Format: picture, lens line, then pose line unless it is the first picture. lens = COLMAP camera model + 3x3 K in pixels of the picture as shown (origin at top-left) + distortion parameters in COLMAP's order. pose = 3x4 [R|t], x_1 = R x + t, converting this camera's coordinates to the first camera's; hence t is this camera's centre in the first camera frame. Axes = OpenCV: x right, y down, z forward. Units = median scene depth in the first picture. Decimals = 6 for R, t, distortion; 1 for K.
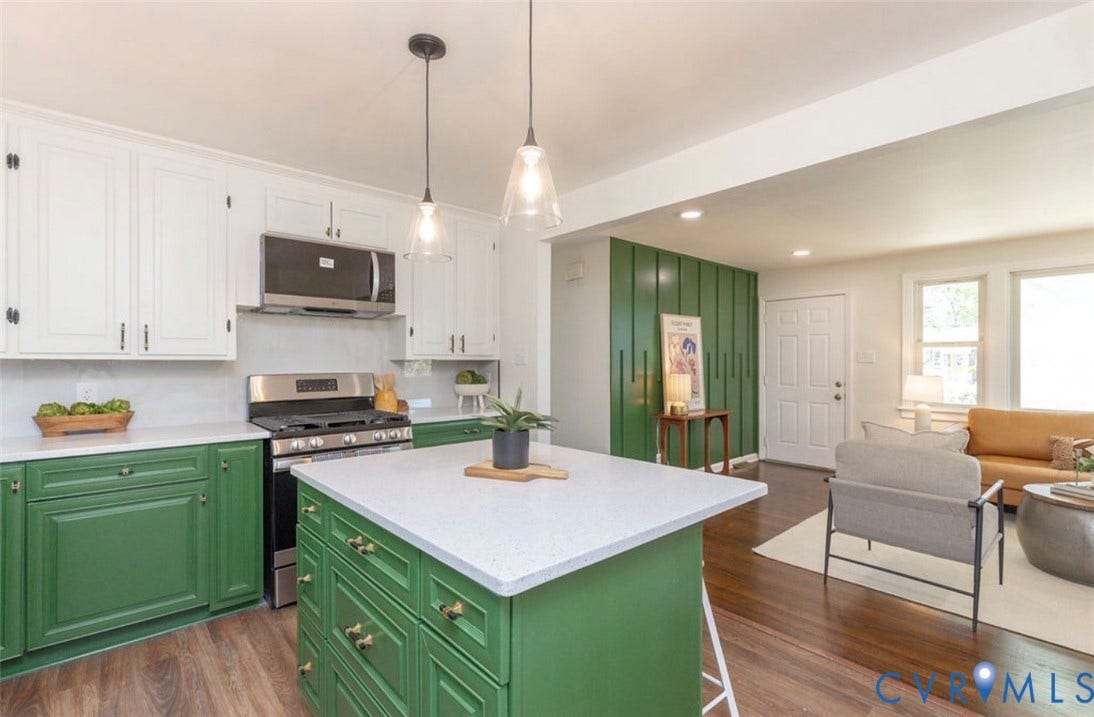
lens RADIAL K [[491.3, 0, 540.2], [0, 491.3, 358.5], [0, 0, 1]] dist [0.008686, -0.002820]
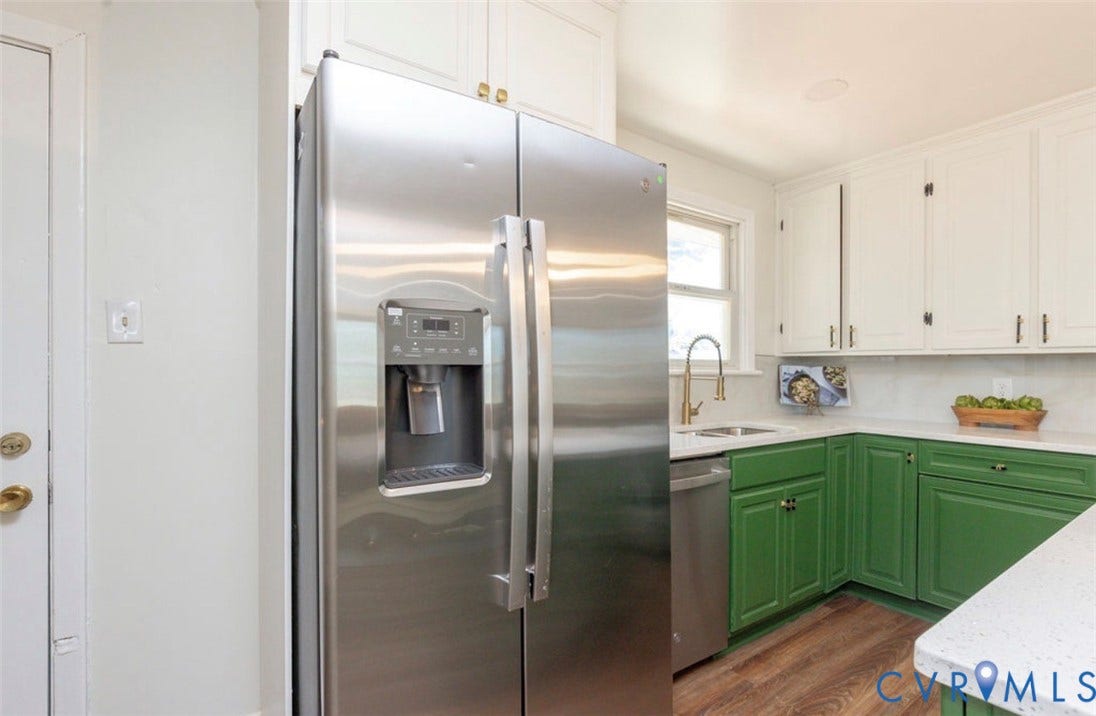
lens RADIAL K [[497.6, 0, 545.8], [0, 497.6, 366.6], [0, 0, 1]] dist [0.003355, -0.001018]
pose [[-0.124009, -0.009249, -0.992238, 0.102366], [-0.001787, 0.999957, -0.009098, 0.017888], [0.992280, 0.000645, -0.124020, 0.099584]]
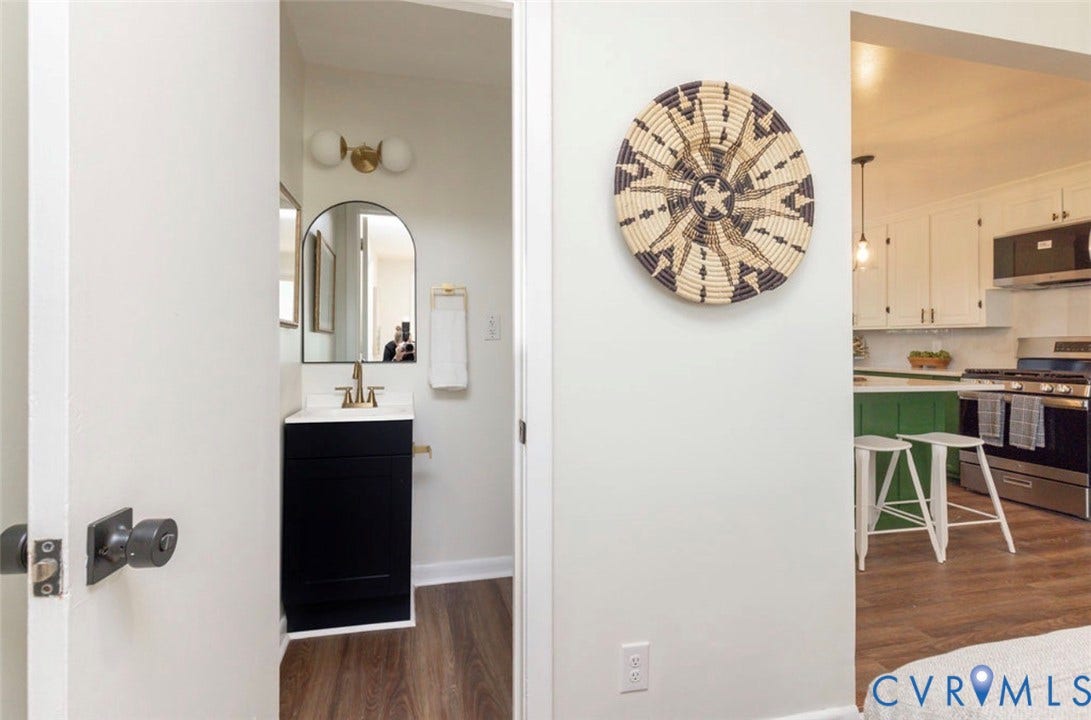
lens RADIAL K [[489.9, 0, 524.5], [0, 489.9, 336.1], [0, 0, 1]] dist [0.008686, -0.002820]
pose [[-0.480589, -0.015528, -0.876808, 0.716515], [-0.003919, 0.999871, -0.015560, 0.031693], [0.876937, -0.004042, -0.480588, 0.262020]]
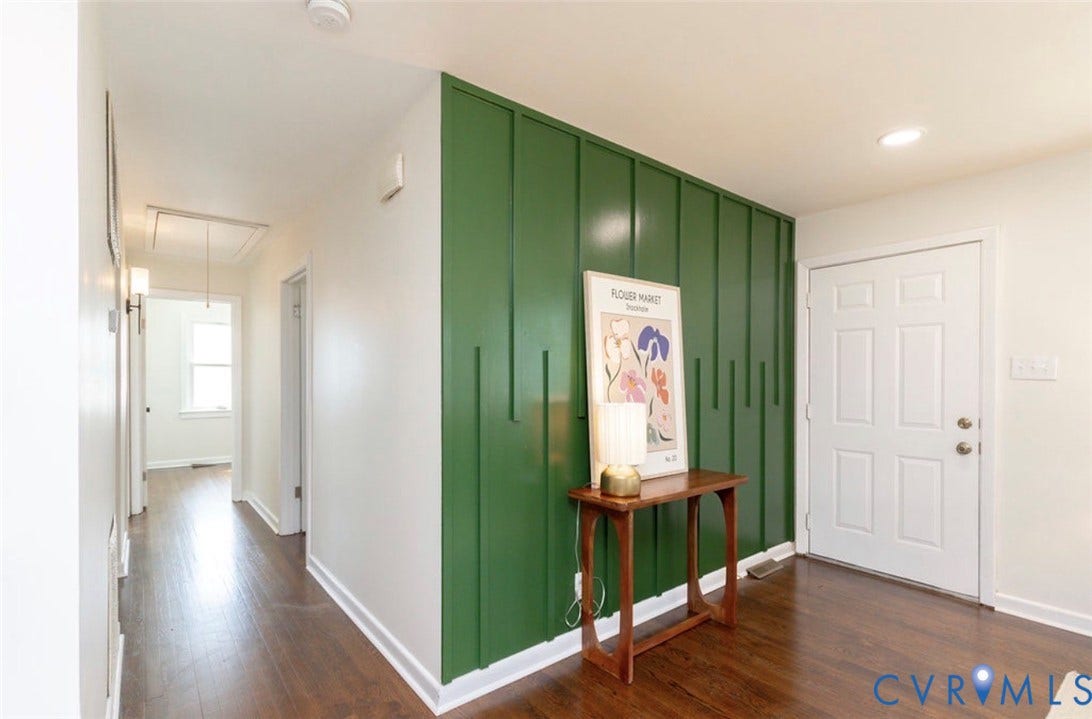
lens RADIAL K [[490.4, 0, 519.0], [0, 490.4, 375.2], [0, 0, 1]] dist [0.008686, -0.002820]
pose [[0.997484, 0.004309, -0.070755, 0.214726], [-0.004353, 0.999990, -0.000479, 0.006830], [0.070752, 0.000786, 0.997494, 0.530350]]
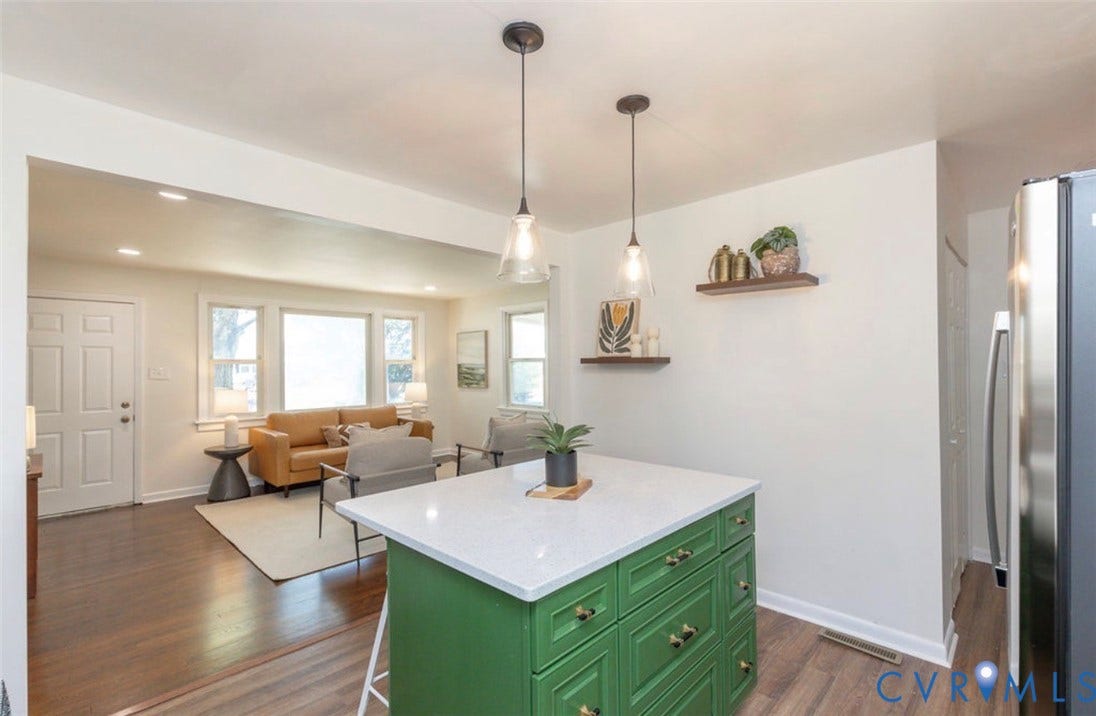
lens RADIAL K [[497.6, 0, 549.0], [0, 497.6, 366.9], [0, 0, 1]] dist [0.003355, -0.001018]
pose [[-0.069933, -0.001932, 0.997550, -0.376432], [0.004869, 0.999986, 0.002278, -0.015553], [-0.997540, 0.005016, -0.069923, 0.348505]]
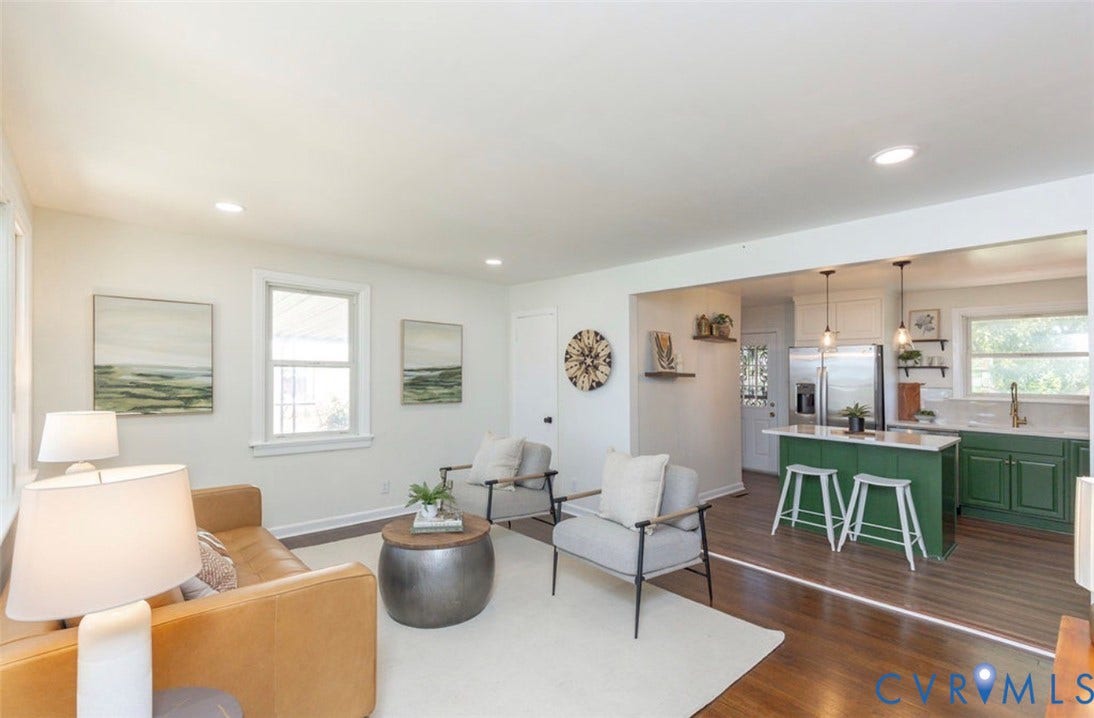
lens RADIAL K [[491.3, 0, 546.6], [0, 491.3, 360.3], [0, 0, 1]] dist [0.008686, -0.002820]
pose [[-0.999475, -0.016276, -0.028018, 0.547934], [-0.015361, 0.999351, -0.032579, -0.015429], [0.028530, -0.032132, -0.999076, 1.152494]]
